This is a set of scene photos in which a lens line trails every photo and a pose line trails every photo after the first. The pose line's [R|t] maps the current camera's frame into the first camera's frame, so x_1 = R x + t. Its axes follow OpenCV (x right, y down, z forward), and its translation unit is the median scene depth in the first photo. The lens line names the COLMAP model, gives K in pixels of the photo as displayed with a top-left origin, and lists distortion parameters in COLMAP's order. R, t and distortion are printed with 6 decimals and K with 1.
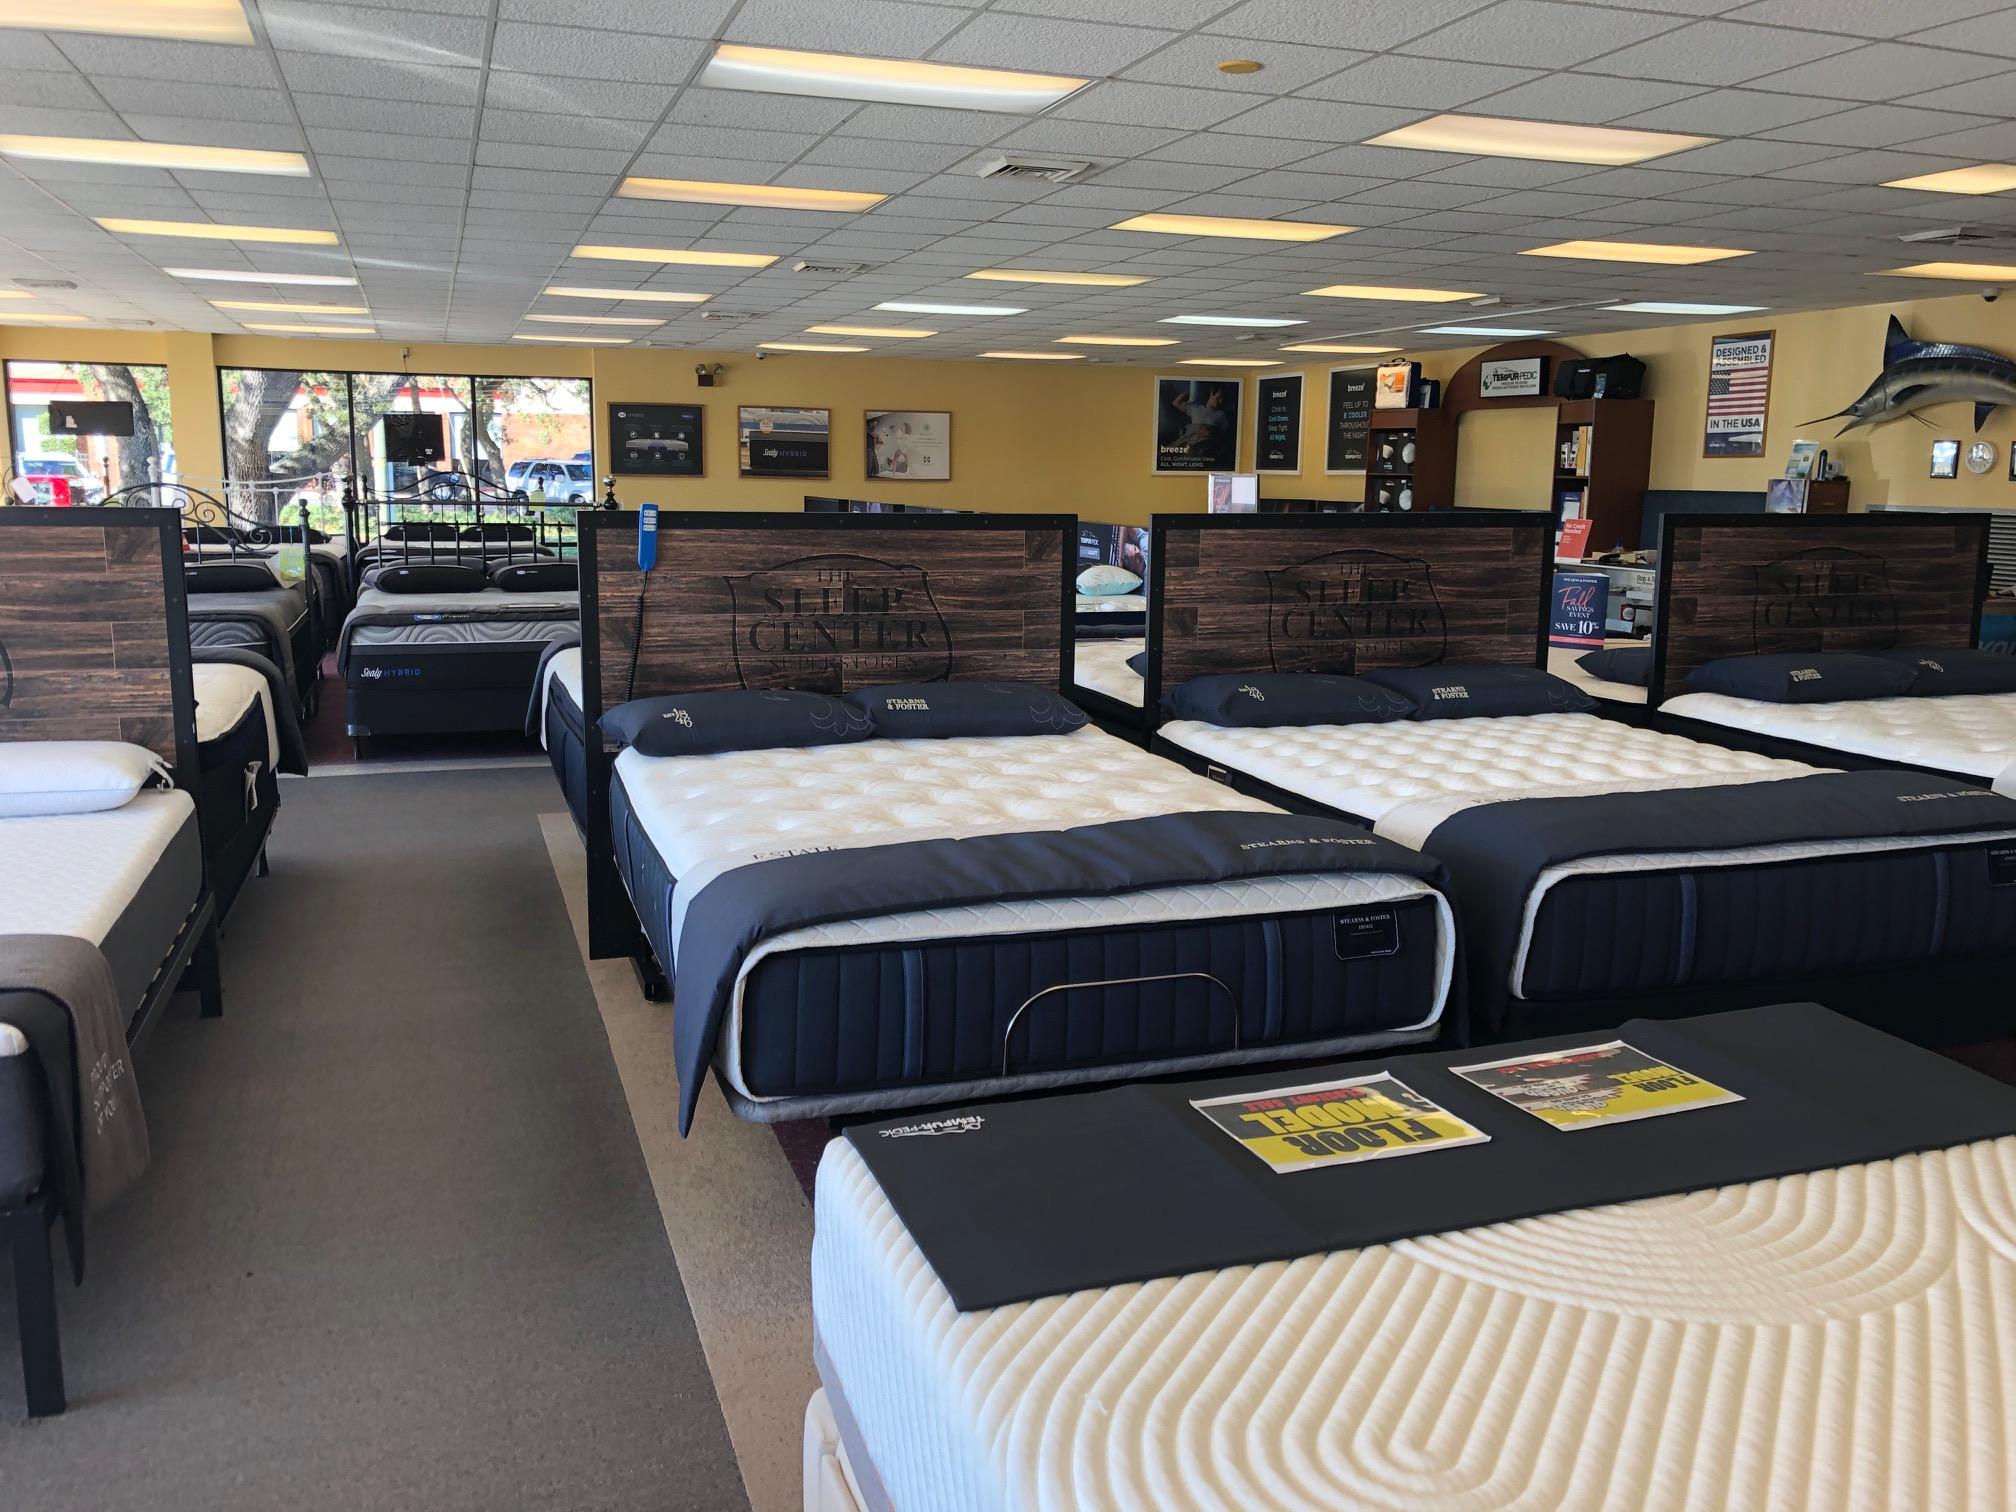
lens RADIAL K [[1627.3, 0, 1013.8], [0, 1627.3, 767.2], [0, 0, 1]] dist [0.037913, -0.029053]
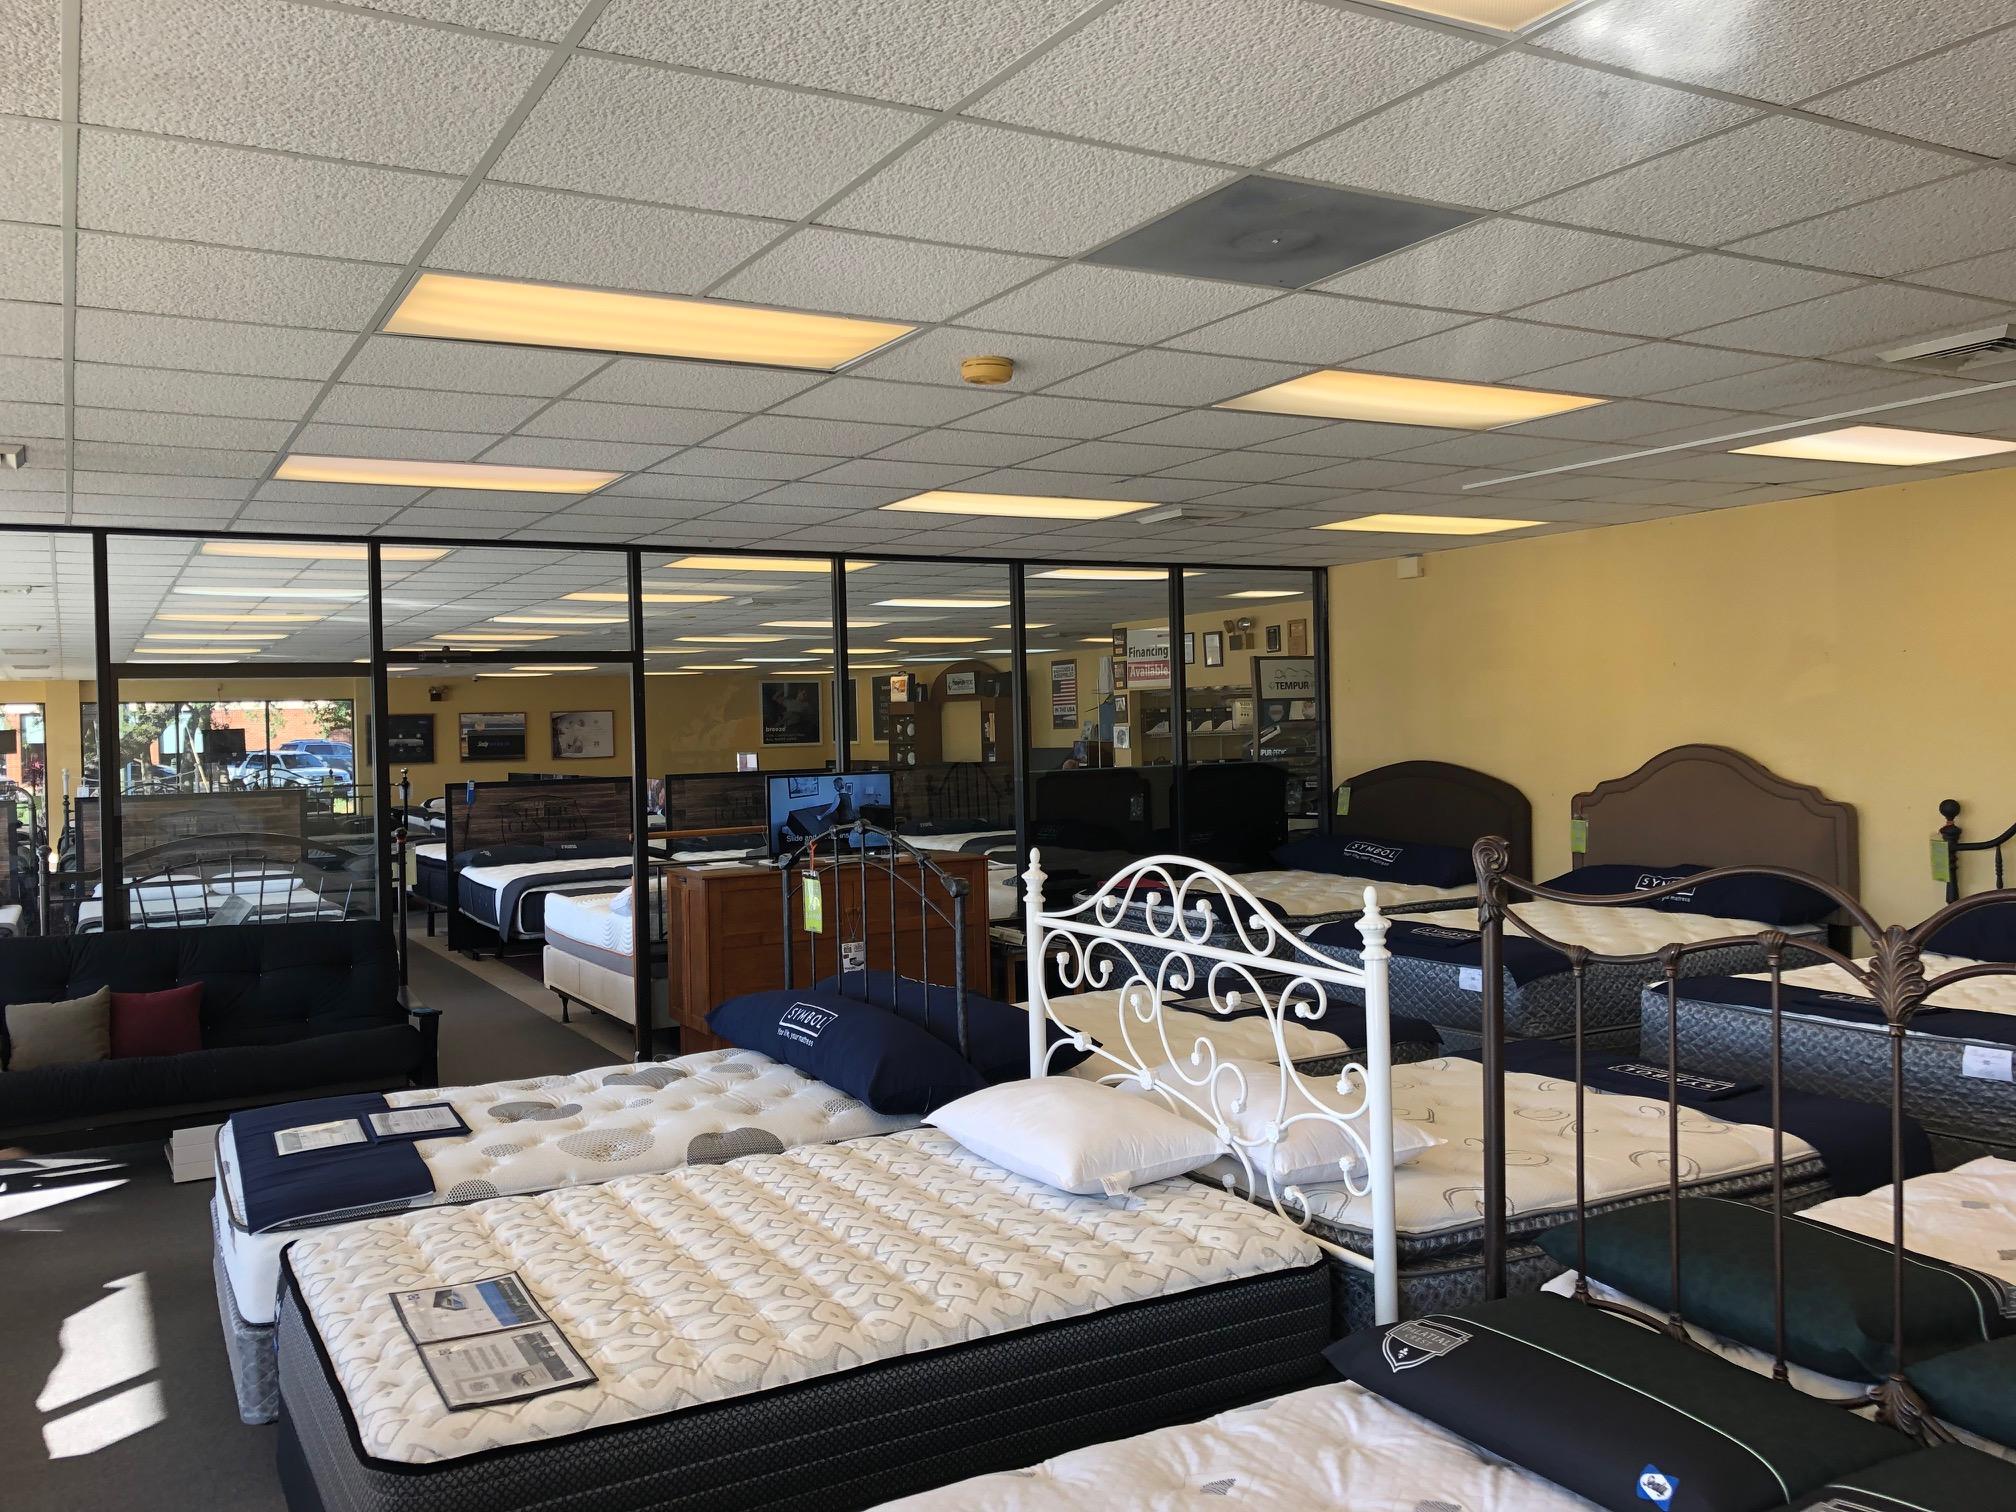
lens RADIAL K [[1627.3, 0, 1022.6], [0, 1627.3, 742.1], [0, 0, 1]] dist [0.037913, -0.029053]
pose [[0.981027, -0.040358, 0.189623, 0.049065], [0.072374, 0.983620, -0.165086, 0.085647], [-0.179854, 0.175677, 0.967879, -0.530352]]
